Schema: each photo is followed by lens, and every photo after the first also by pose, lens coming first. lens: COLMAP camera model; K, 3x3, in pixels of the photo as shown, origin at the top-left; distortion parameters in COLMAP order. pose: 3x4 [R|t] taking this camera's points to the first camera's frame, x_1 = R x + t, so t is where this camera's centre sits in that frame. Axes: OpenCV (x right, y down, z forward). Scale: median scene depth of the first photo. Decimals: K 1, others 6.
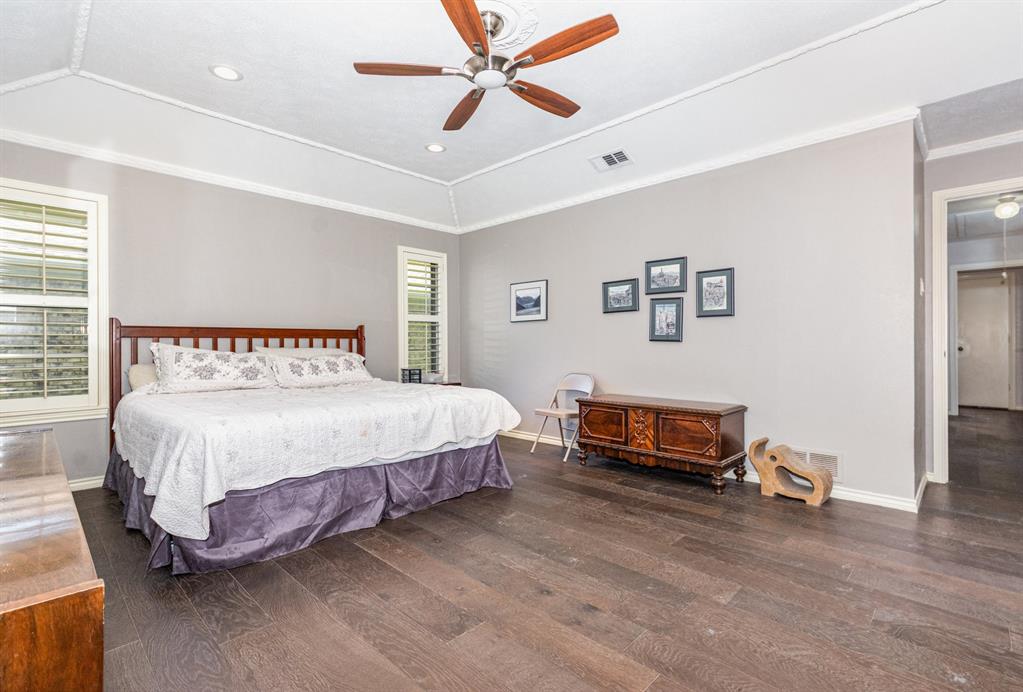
lens RADIAL K [[475.5, 0, 511.9], [0, 475.5, 343.6], [0, 0, 1]] dist [0.000534, 0.000032]
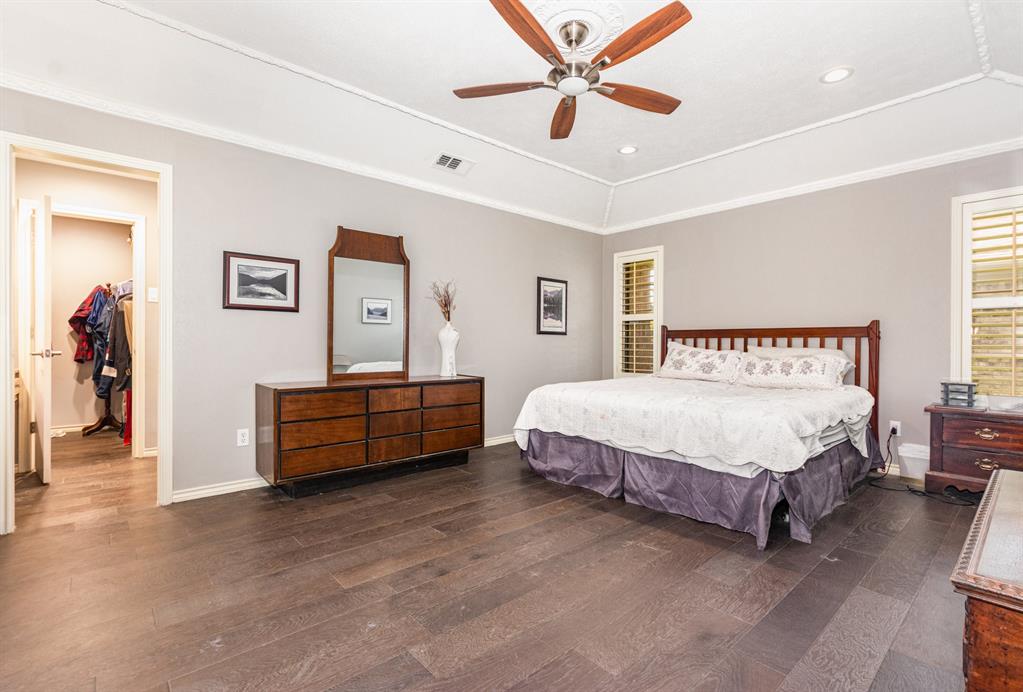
lens RADIAL K [[475.5, 0, 537.7], [0, 475.5, 339.9], [0, 0, 1]] dist [0.000534, 0.000032]
pose [[-0.049608, -0.004282, -0.998760, 0.774711], [-0.007404, 0.999965, -0.003919, 0.001223], [0.998741, 0.007201, -0.049637, 0.766837]]
